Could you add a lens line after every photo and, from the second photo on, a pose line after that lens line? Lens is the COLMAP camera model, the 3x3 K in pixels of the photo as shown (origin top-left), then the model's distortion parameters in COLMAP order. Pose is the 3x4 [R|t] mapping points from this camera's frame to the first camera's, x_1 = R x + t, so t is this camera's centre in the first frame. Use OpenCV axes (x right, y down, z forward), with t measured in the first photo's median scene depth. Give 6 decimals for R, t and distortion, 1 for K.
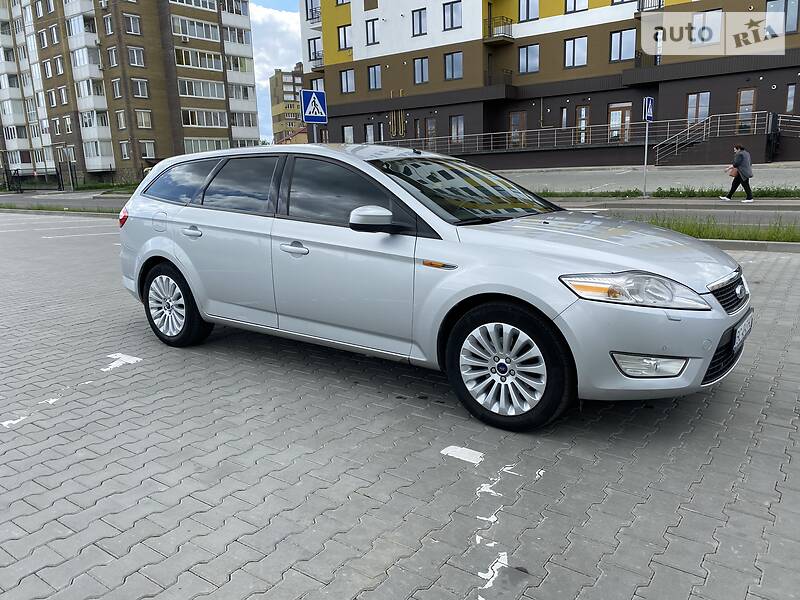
lens RADIAL K [[606.9, 0, 400.3], [0, 606.9, 302.5], [0, 0, 1]] dist [0.021189, -0.011526]
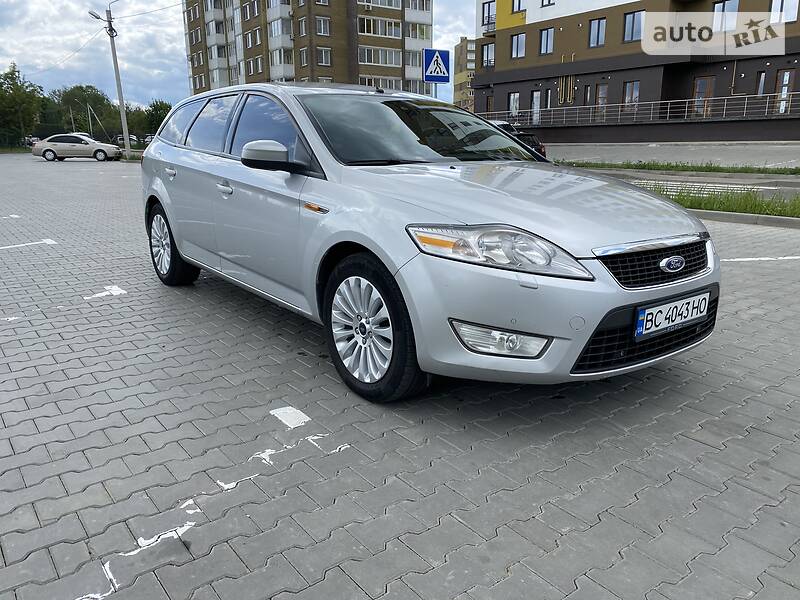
lens RADIAL K [[606.9, 0, 399.4], [0, 606.9, 299.0], [0, 0, 1]] dist [0.021189, -0.011526]
pose [[0.960944, 0.094892, -0.259967, 0.347167], [-0.084032, 0.995074, 0.052601, 0.011623], [0.263677, -0.028701, 0.964184, 0.131644]]
